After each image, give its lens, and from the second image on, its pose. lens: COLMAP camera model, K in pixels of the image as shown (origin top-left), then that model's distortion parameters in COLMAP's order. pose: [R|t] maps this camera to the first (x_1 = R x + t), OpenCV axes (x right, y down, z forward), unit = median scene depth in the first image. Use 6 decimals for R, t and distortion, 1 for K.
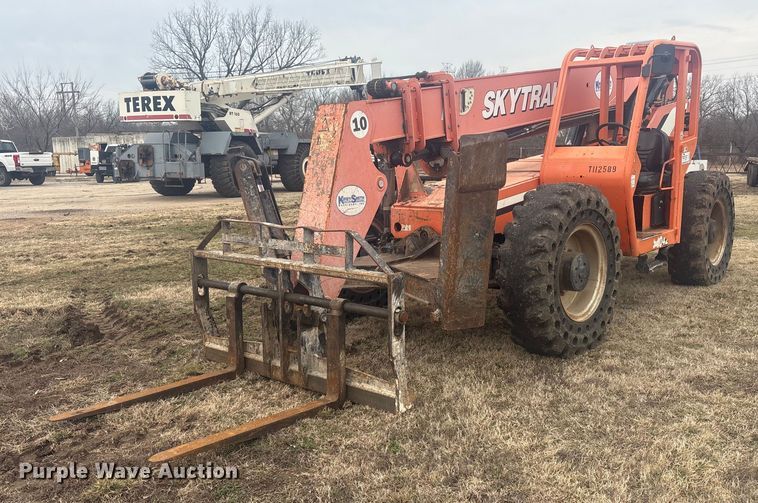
lens RADIAL K [[719.1, 0, 389.5], [0, 719.1, 282.3], [0, 0, 1]] dist [0.062834, 0.000000]
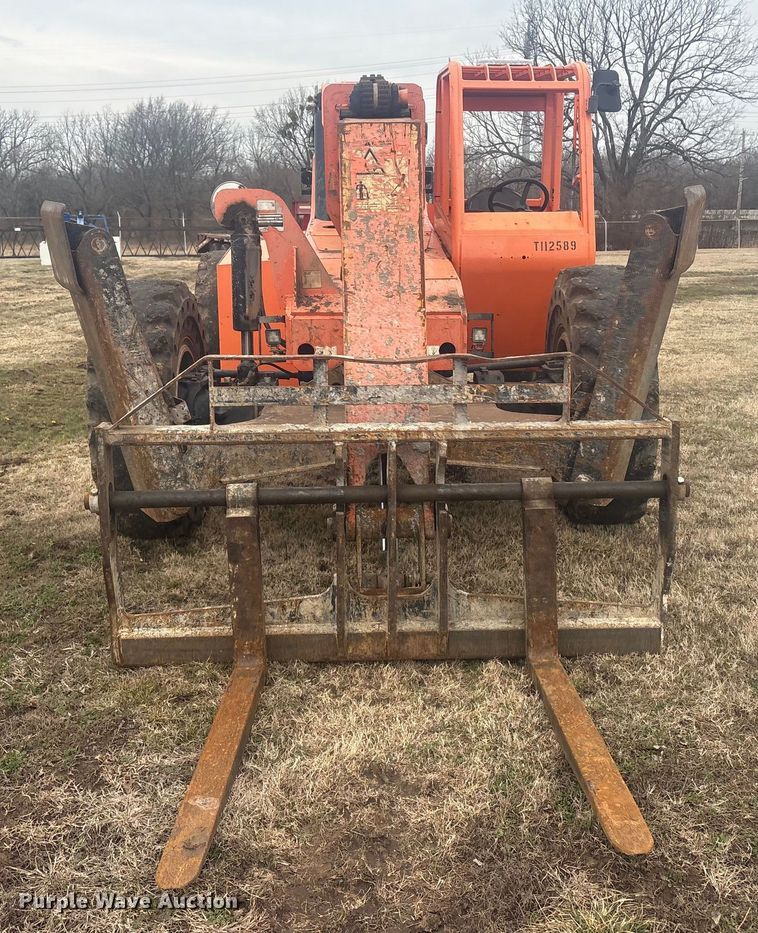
lens RADIAL K [[1104.5, 0, 403.3], [0, 1104.5, 433.3], [0, 0, 1]] dist [0.098552, 0.000000]
pose [[0.726140, -0.120814, 0.676849, -0.573670], [0.115873, 0.991863, 0.052731, -0.055079], [-0.677712, 0.040139, 0.734231, 0.351941]]
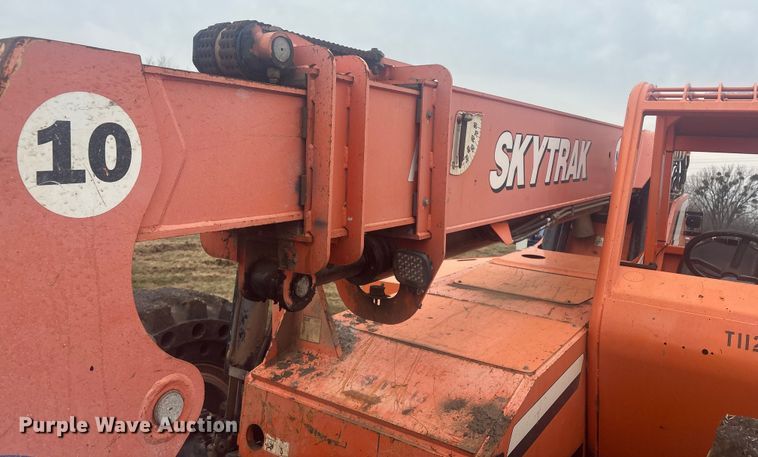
lens RADIAL K [[580.7, 0, 378.9], [0, 580.7, 179.9], [0, 0, 1]] dist [0.041625, -0.014765]
pose [[0.982693, 0.127932, 0.133967, 0.018452], [-0.096326, 0.970654, -0.220345, -0.160980], [-0.158225, 0.203627, 0.966179, 0.726790]]
